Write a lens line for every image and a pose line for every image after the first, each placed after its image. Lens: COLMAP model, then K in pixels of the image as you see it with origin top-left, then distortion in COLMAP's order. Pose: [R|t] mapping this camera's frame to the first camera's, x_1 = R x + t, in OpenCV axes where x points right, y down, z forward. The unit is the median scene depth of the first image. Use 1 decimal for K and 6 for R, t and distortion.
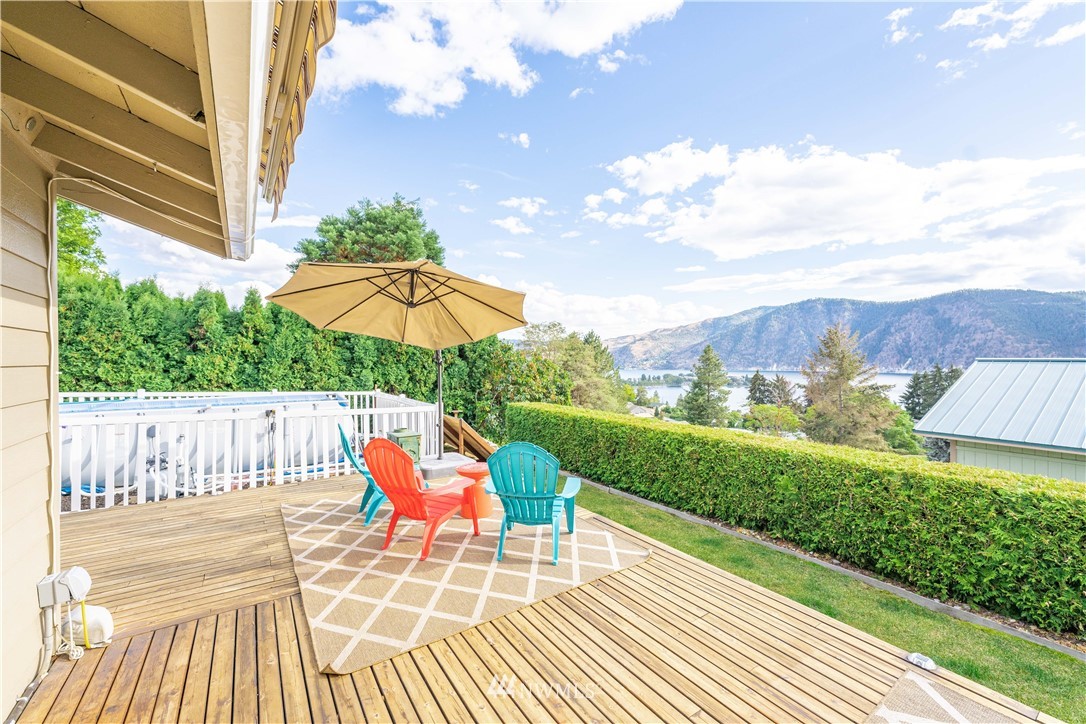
lens RADIAL K [[433.6, 0, 542.3], [0, 433.6, 360.4], [0, 0, 1]] dist [0.002297, -0.000498]
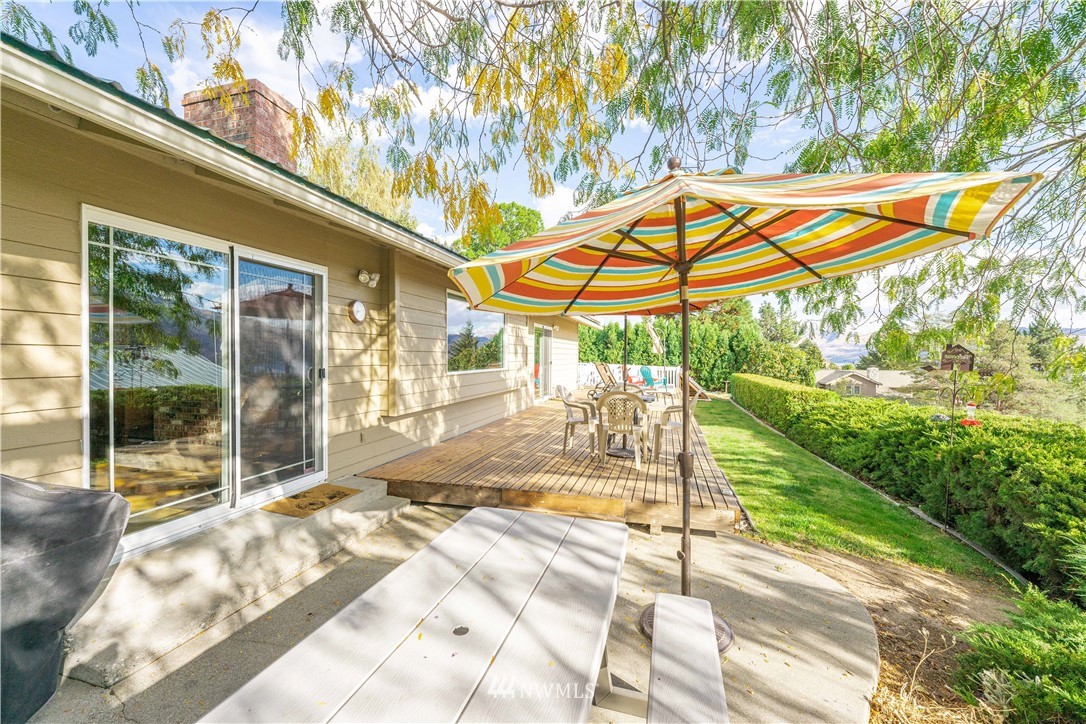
lens RADIAL K [[433.6, 0, 543.0], [0, 433.6, 357.9], [0, 0, 1]] dist [0.002297, -0.000498]
pose [[0.634234, 0.007905, -0.773101, 0.761373], [-0.002939, 0.999965, 0.007813, 0.014579], [0.773136, -0.002684, 0.634235, -0.738234]]
